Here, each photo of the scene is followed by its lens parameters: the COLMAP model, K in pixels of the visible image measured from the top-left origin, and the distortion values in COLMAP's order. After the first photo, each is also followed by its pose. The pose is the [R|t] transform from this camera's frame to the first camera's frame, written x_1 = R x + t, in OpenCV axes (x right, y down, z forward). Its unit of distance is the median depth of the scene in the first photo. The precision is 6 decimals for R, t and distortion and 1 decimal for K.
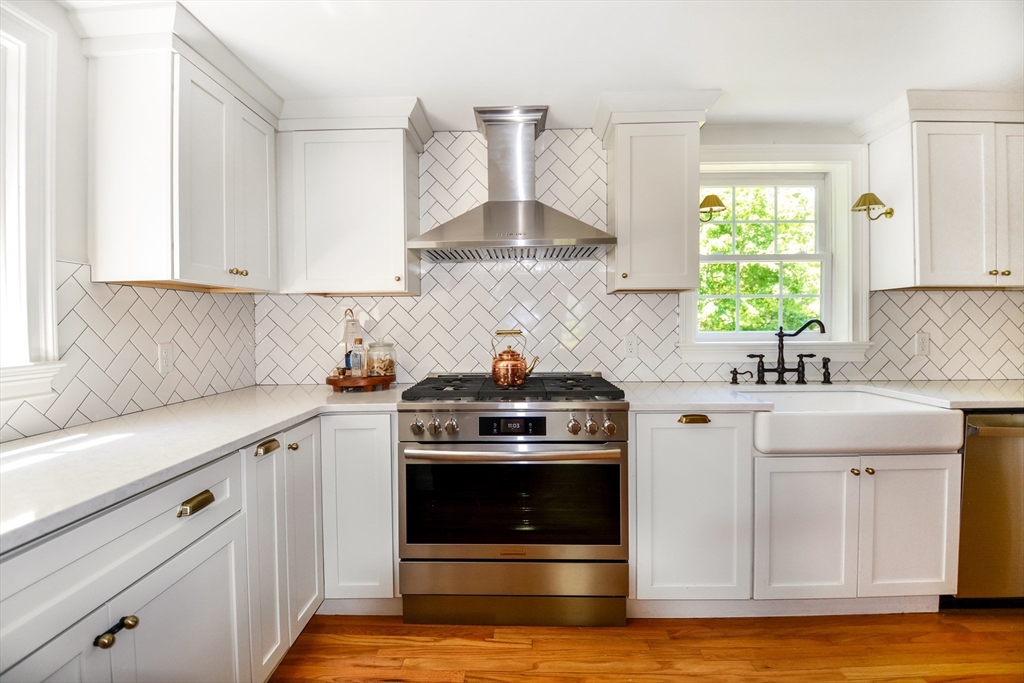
lens RADIAL K [[459.1, 0, 506.8], [0, 459.1, 328.4], [0, 0, 1]] dist [0.019660, -0.024677]
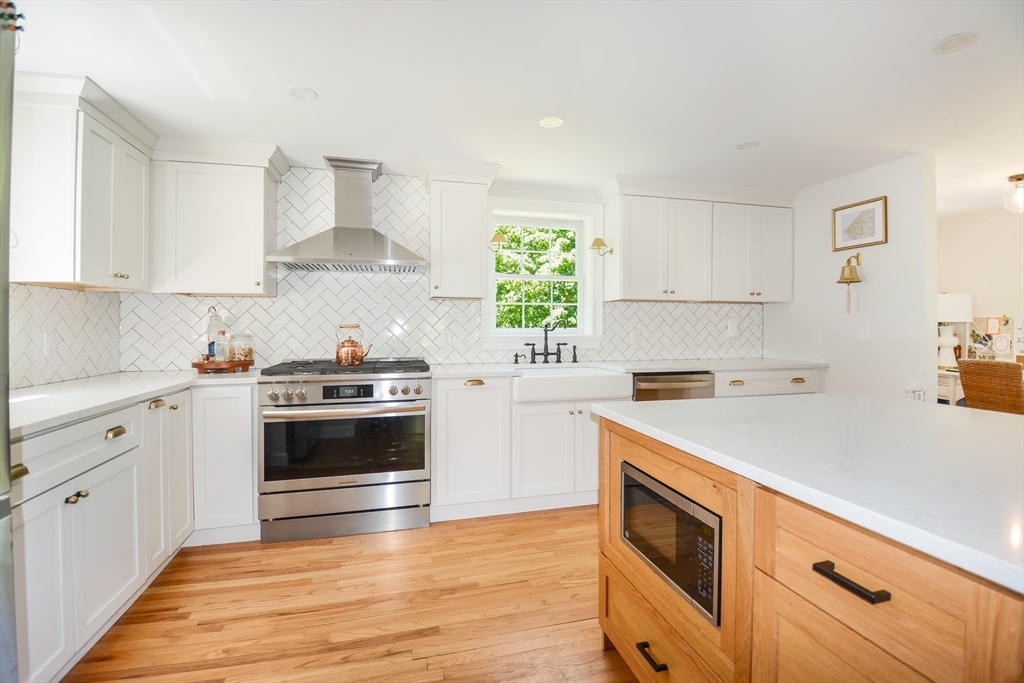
lens RADIAL K [[469.1, 0, 515.1], [0, 469.1, 324.6], [0, 0, 1]] dist [0.008656, -0.022319]
pose [[0.958502, 0.008335, 0.284963, 0.078024], [-0.003269, 0.999828, -0.018249, 0.026950], [-0.285066, 0.016560, 0.958365, -0.454204]]
